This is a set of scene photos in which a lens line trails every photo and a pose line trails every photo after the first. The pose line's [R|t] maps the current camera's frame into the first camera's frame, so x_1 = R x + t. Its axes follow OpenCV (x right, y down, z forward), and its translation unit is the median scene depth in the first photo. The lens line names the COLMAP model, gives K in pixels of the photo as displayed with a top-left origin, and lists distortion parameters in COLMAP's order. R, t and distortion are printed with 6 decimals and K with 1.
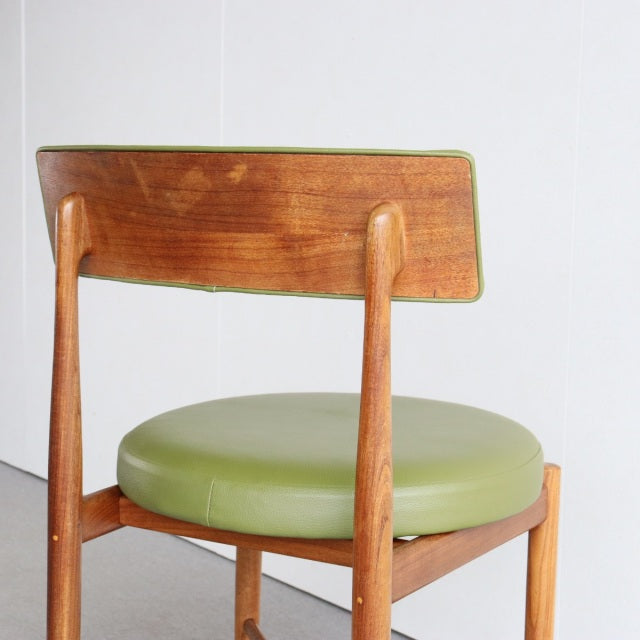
lens RADIAL K [[1403.8, 0, 319.3], [0, 1403.8, 320.0], [0, 0, 1]] dist [0.014872, 0.000000]
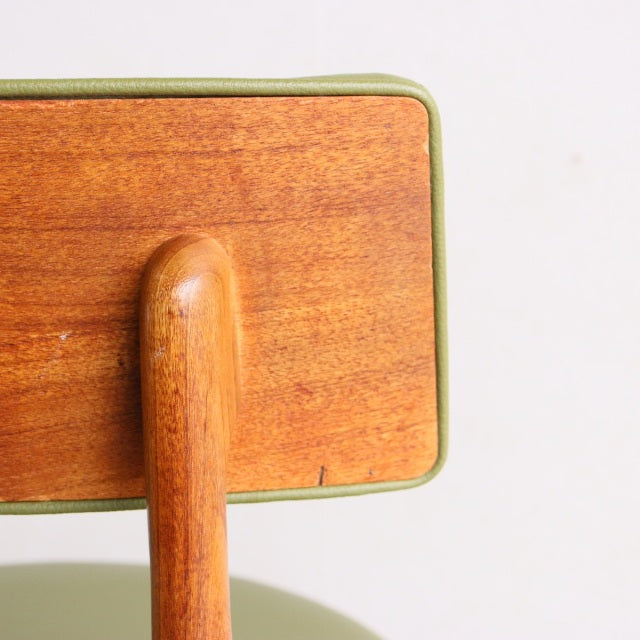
lens RADIAL K [[1403.8, 0, 321.6], [0, 1403.8, 320.9], [0, 0, 1]] dist [0.014872, 0.000000]
pose [[0.934631, -0.089768, 0.344103, -0.039490], [0.071290, 0.995269, 0.066007, -0.083671], [-0.348401, -0.037161, 0.936609, 0.673797]]
